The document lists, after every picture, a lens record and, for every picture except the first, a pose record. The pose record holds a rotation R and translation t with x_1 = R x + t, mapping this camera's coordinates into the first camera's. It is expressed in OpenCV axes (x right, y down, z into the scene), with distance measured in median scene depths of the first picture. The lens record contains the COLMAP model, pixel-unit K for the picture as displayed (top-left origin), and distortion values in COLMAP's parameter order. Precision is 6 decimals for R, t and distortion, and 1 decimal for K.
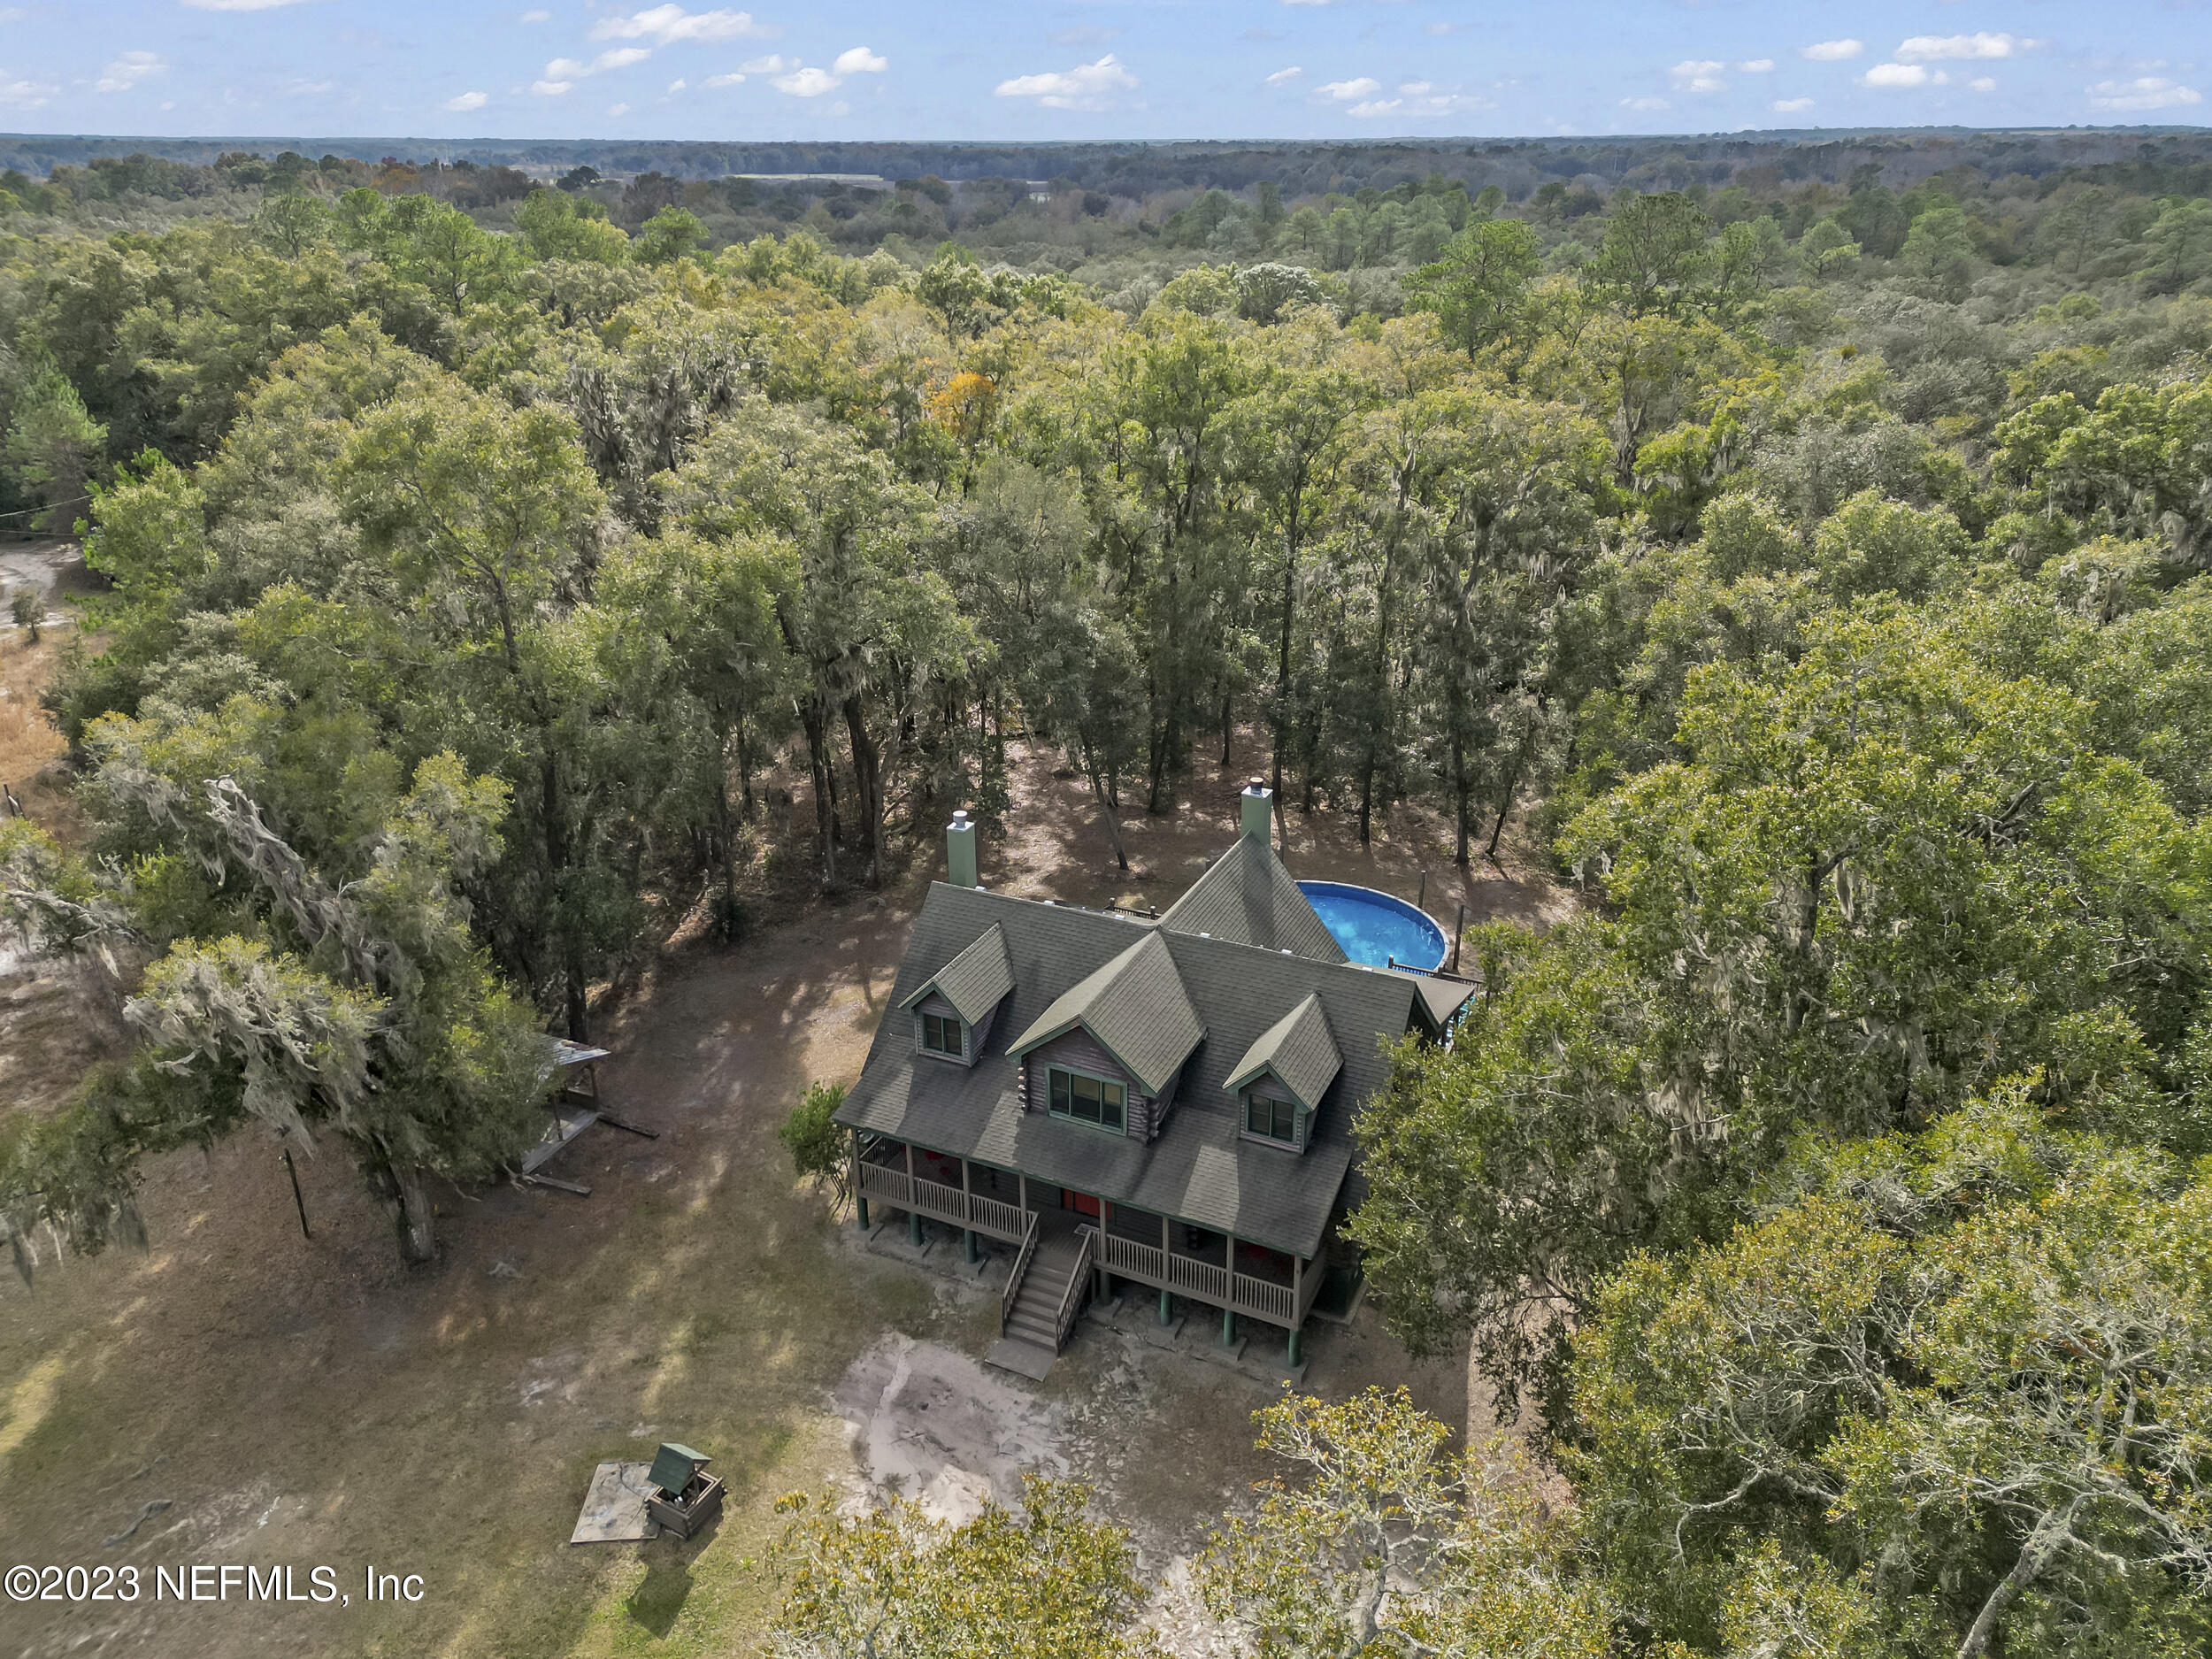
lens RADIAL K [[1545.8, 0, 1095.7], [0, 1545.8, 825.0], [0, 0, 1]] dist [0.054560, -0.011256]
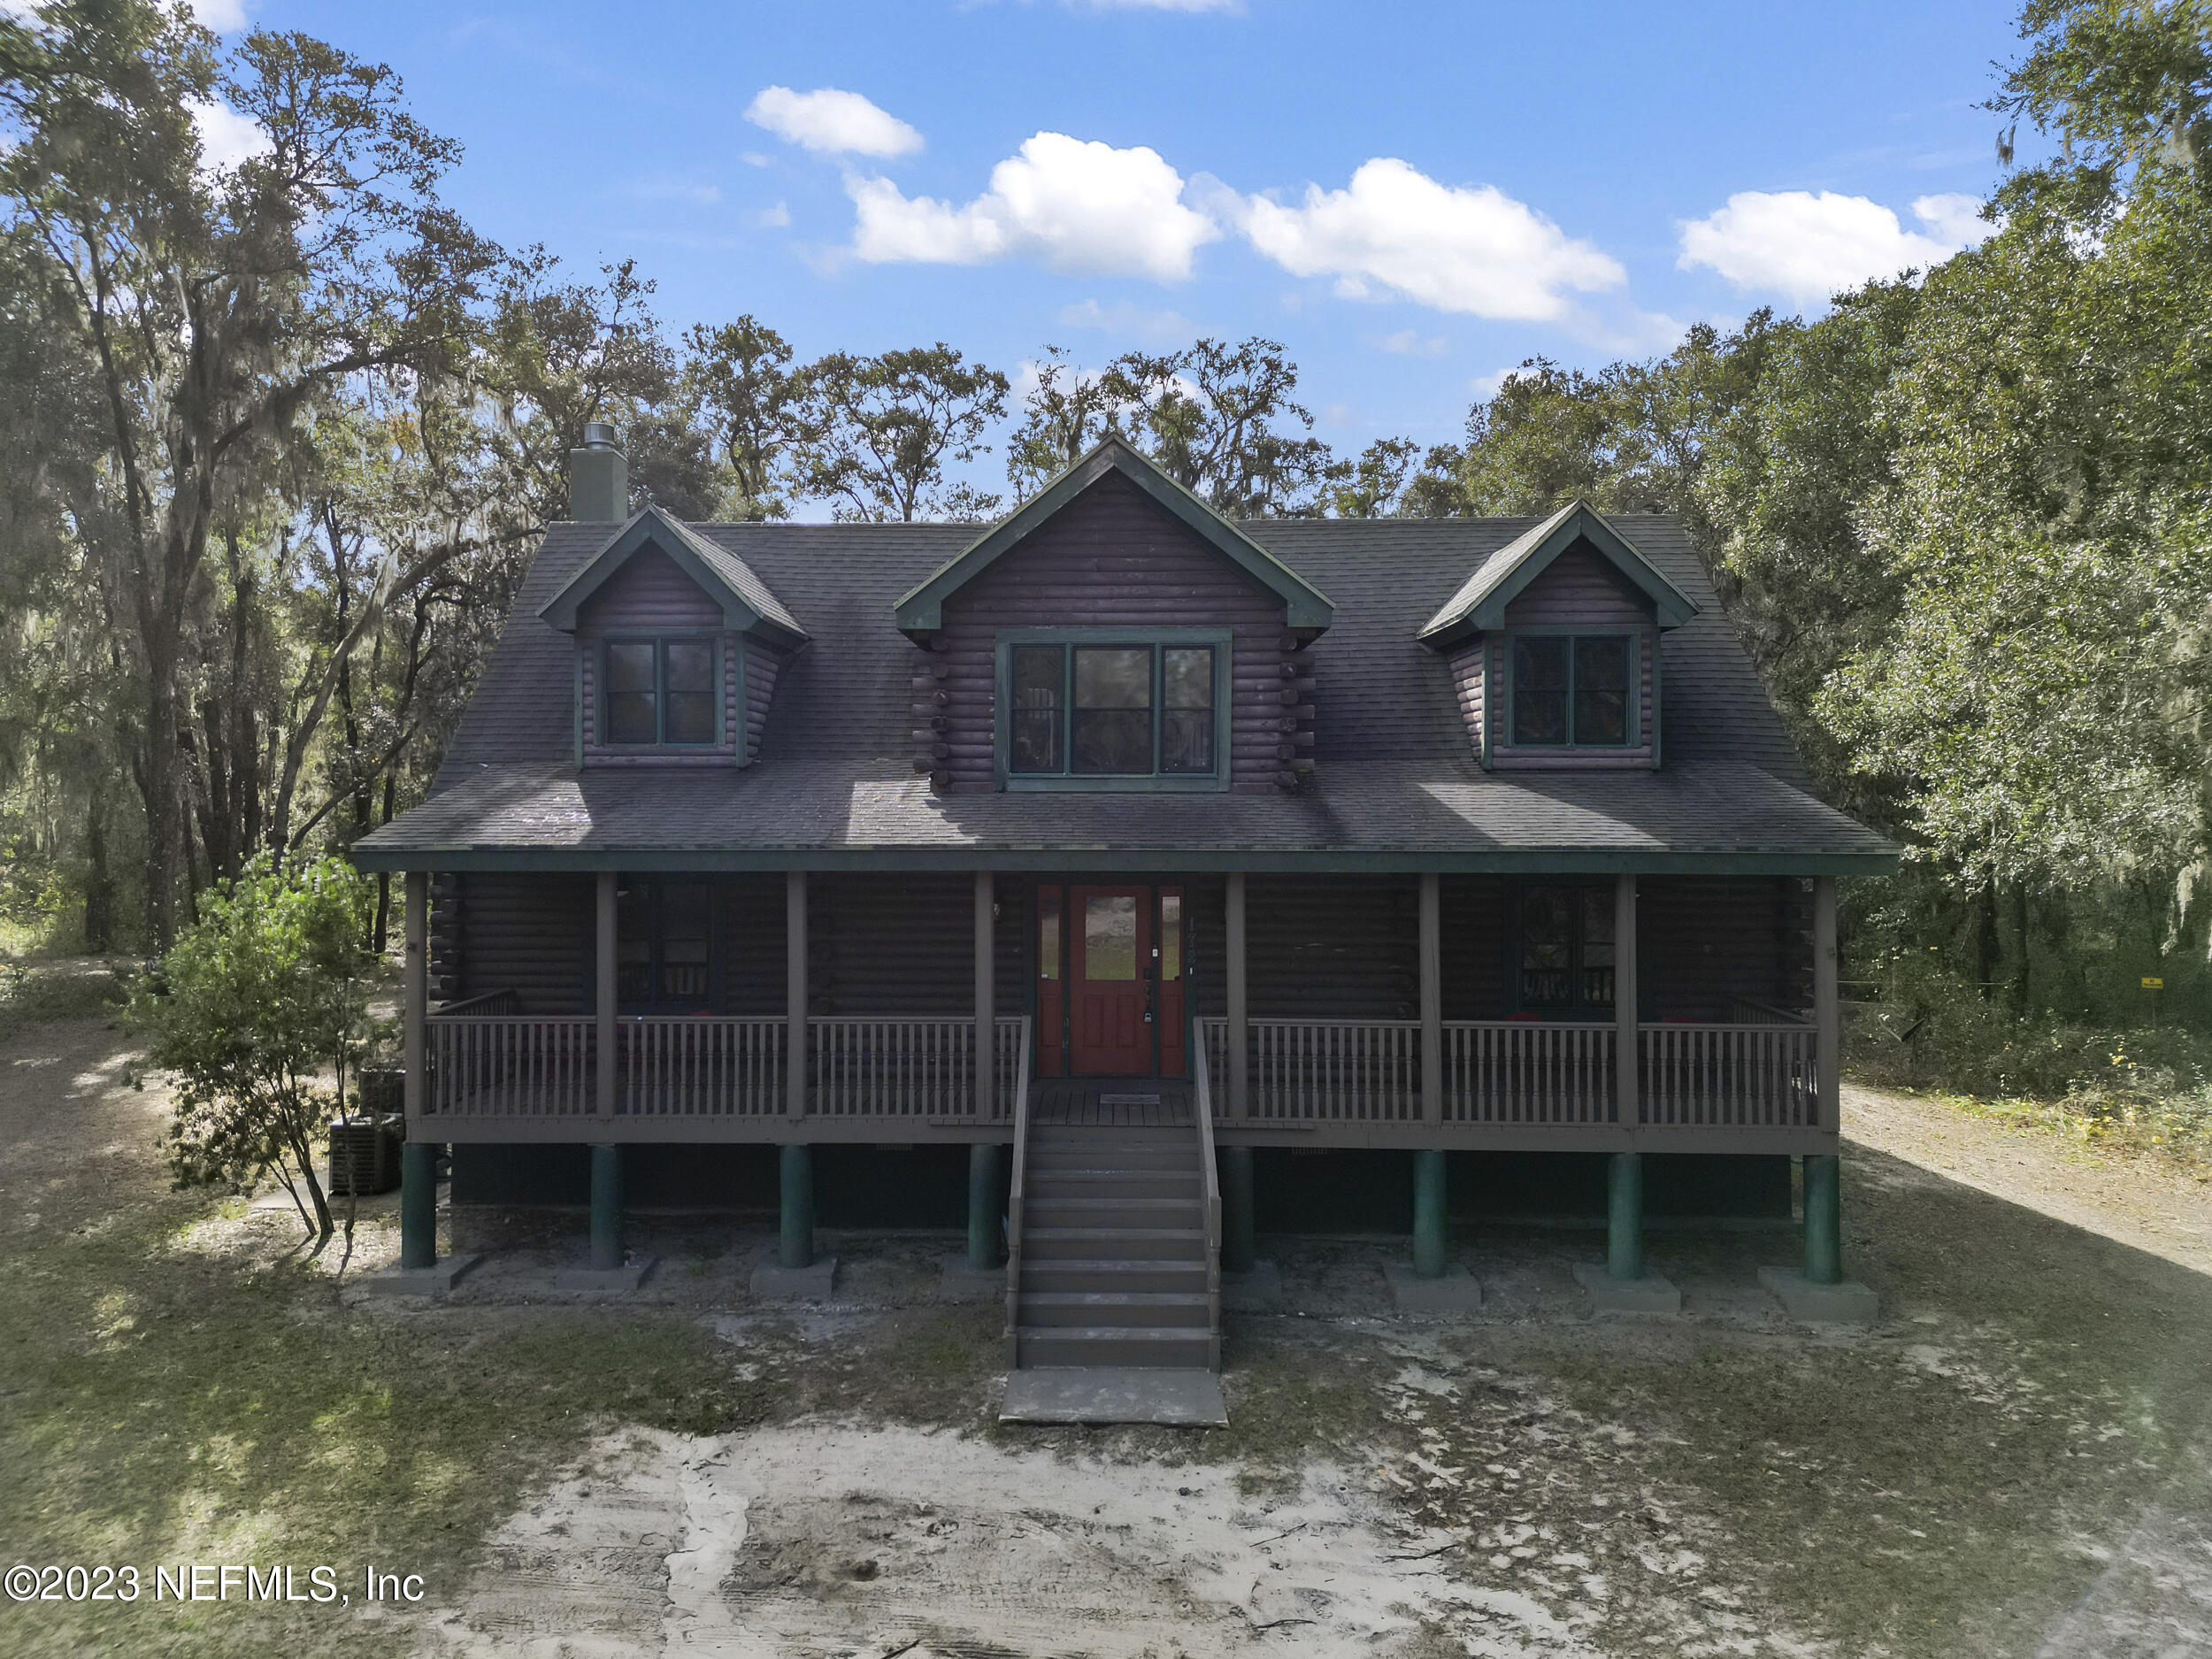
lens RADIAL K [[1545.8, 0, 1061.6], [0, 1545.8, 799.5], [0, 0, 1]] dist [0.054560, -0.011256]
pose [[0.918040, 0.002153, 0.396482, -0.175035], [0.154822, 0.918650, -0.363473, 0.345994], [-0.365010, 0.395067, 0.843024, 0.709420]]
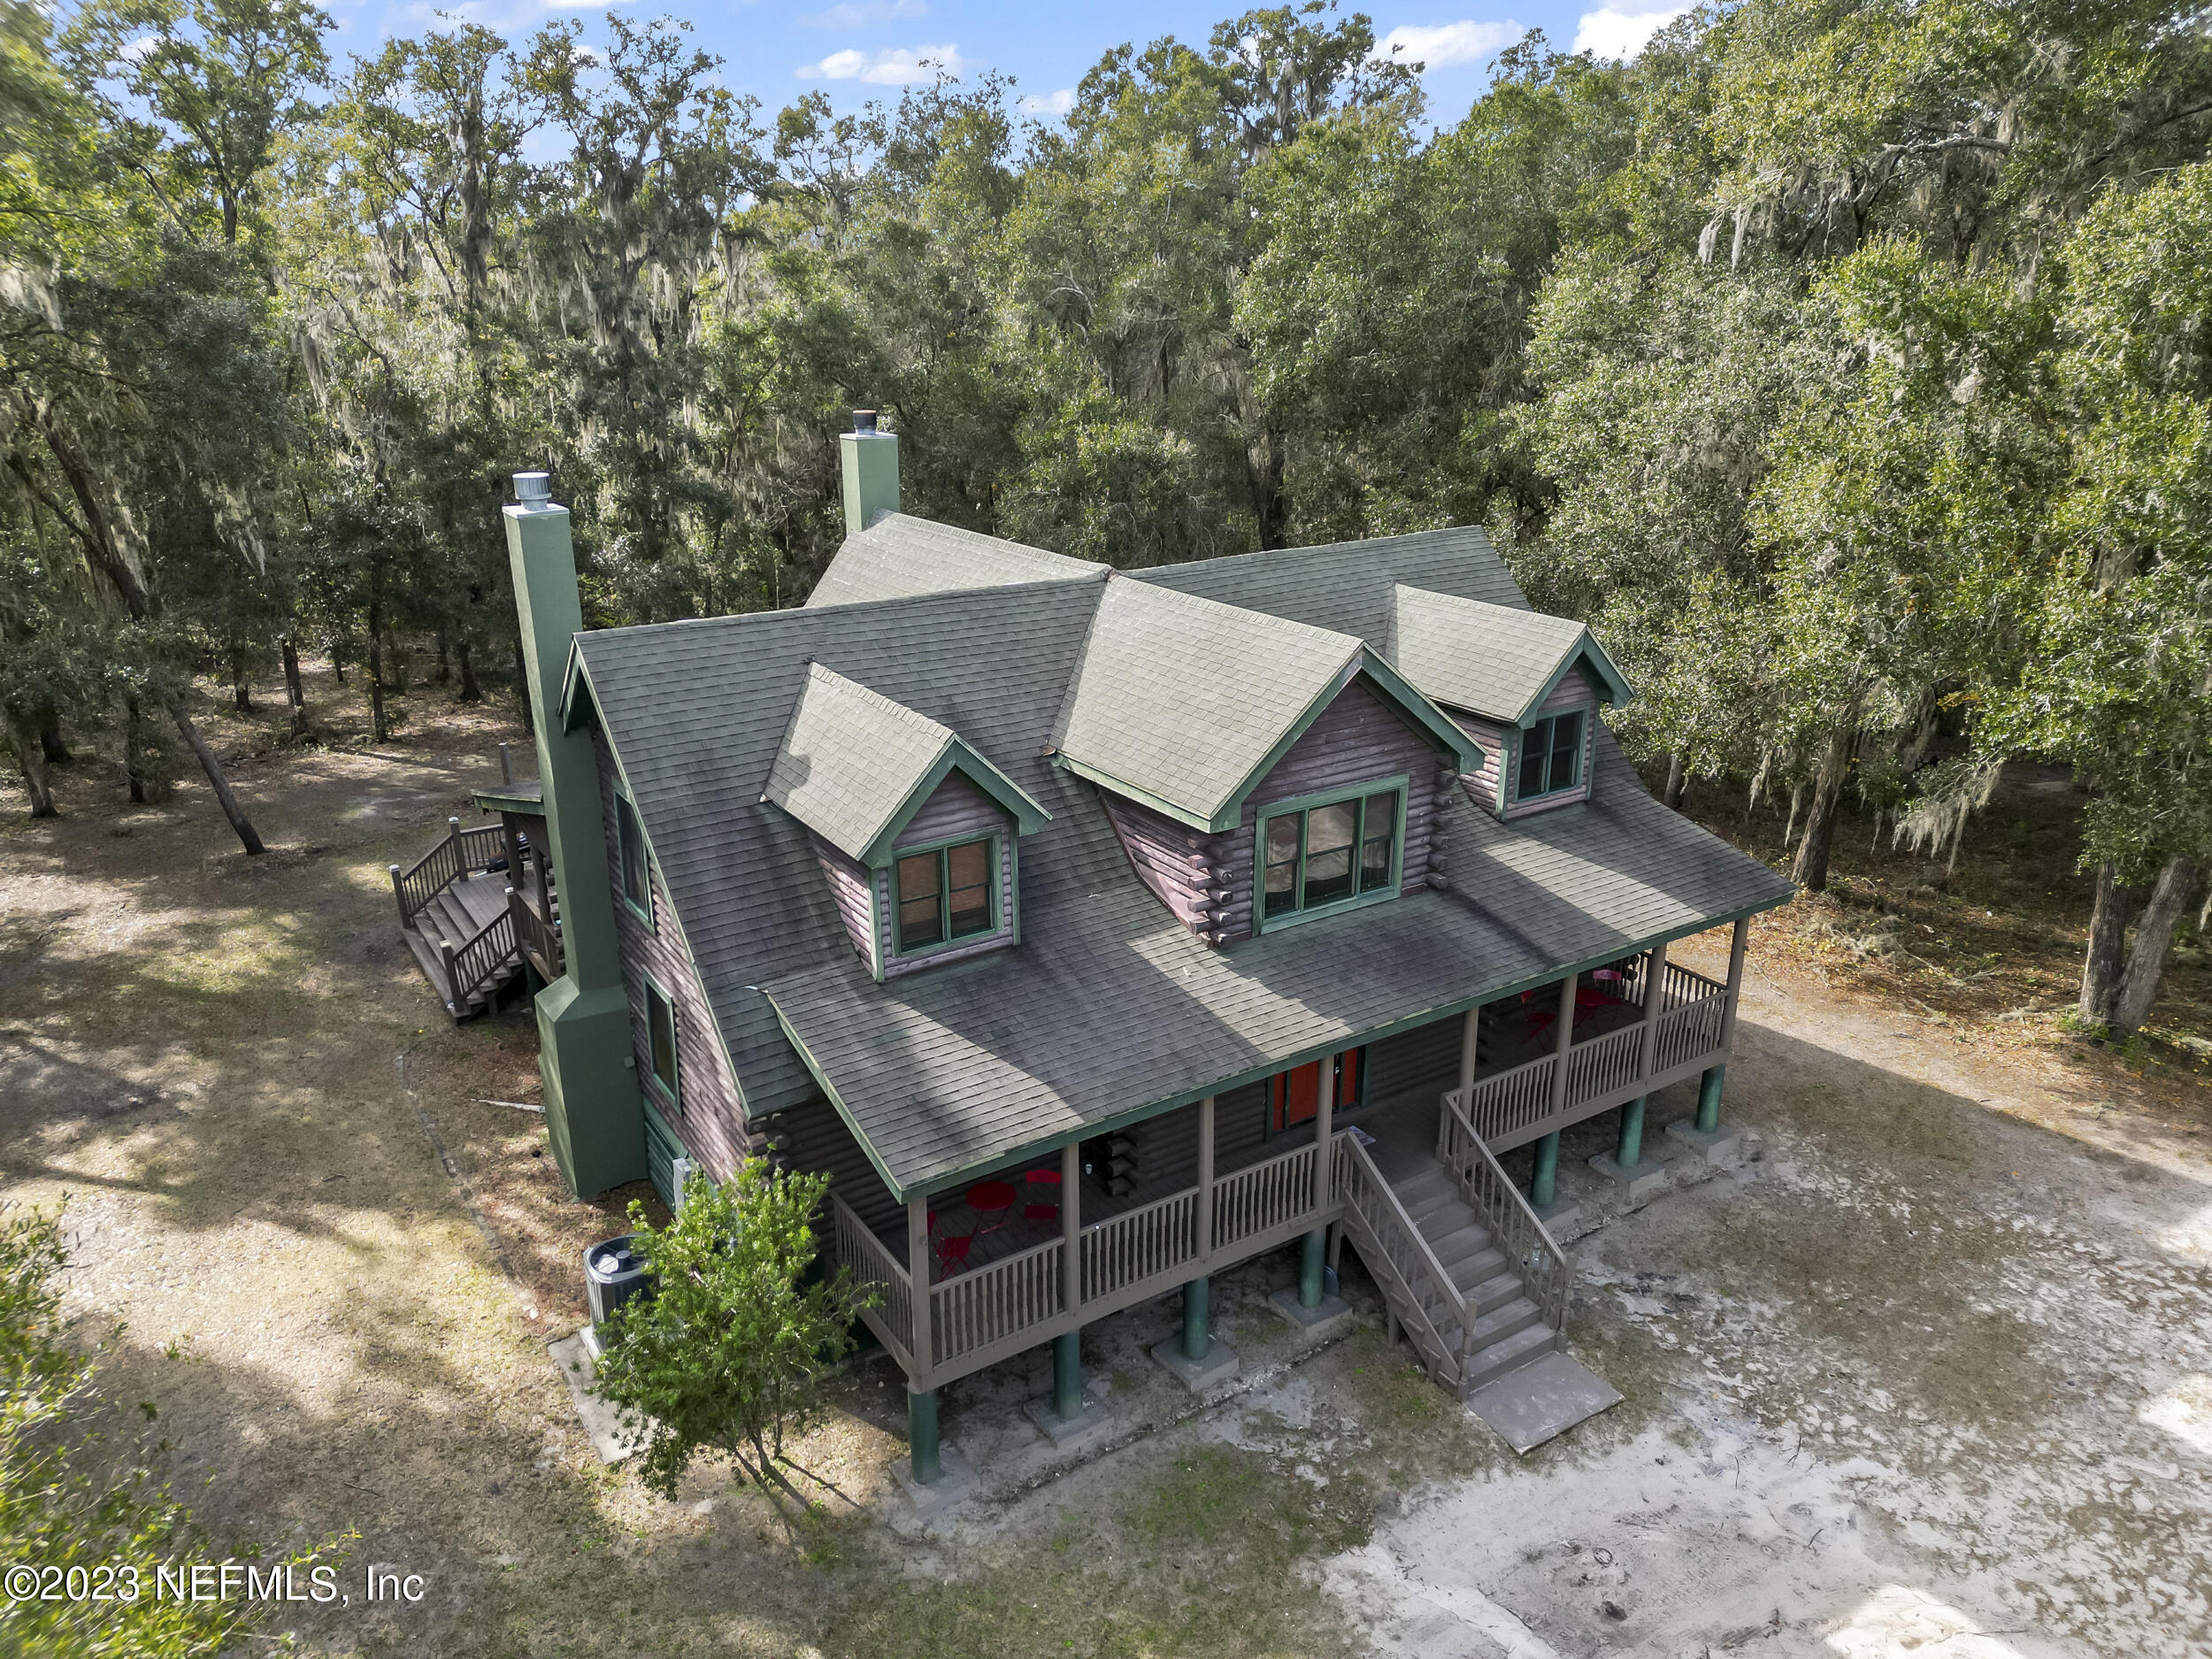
lens RADIAL K [[1545.8, 0, 1106.4], [0, 1545.8, 812.4], [0, 0, 1]] dist [0.054560, -0.011256]
pose [[0.525427, -0.273829, 0.805570, -0.429555], [0.341044, 0.935189, 0.095446, 0.100141], [-0.779497, 0.224585, 0.584762, 0.799014]]
